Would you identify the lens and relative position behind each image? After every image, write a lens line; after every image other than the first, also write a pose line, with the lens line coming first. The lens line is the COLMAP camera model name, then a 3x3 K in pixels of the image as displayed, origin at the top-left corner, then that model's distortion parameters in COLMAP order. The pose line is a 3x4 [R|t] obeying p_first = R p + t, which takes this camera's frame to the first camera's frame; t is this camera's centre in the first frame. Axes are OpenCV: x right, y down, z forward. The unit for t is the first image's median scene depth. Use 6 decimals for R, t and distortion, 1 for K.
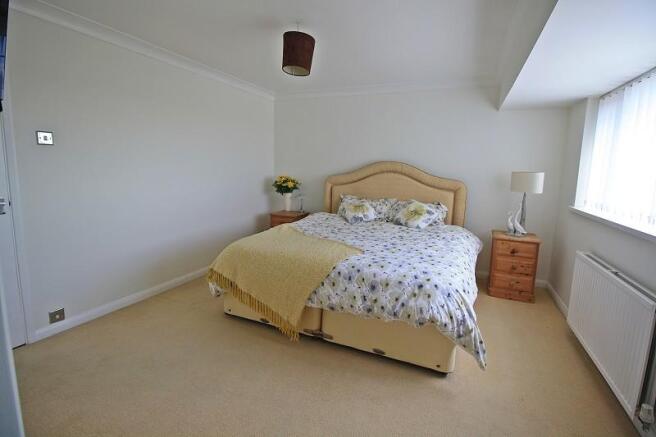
lens RADIAL K [[307.0, 0, 333.1], [0, 307.0, 209.0], [0, 0, 1]] dist [-0.016190, -0.000917]
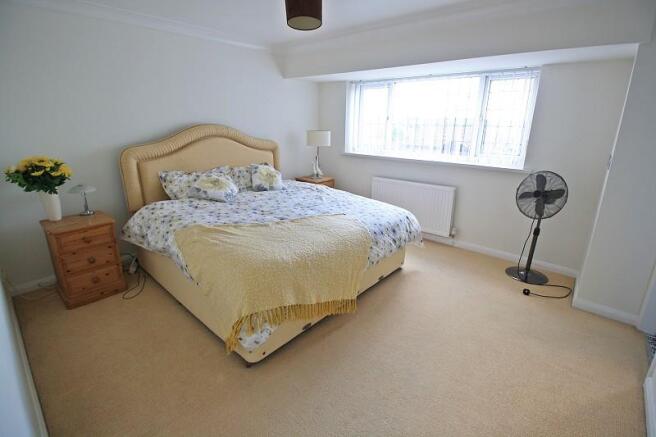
lens RADIAL K [[307.0, 0, 333.1], [0, 307.0, 209.0], [0, 0, 1]] dist [-0.016190, -0.000917]
pose [[0.289062, -0.287985, 0.912966, -0.629004], [0.116021, 0.957188, 0.265200, -0.125399], [-0.950254, 0.029264, 0.310099, 0.448877]]
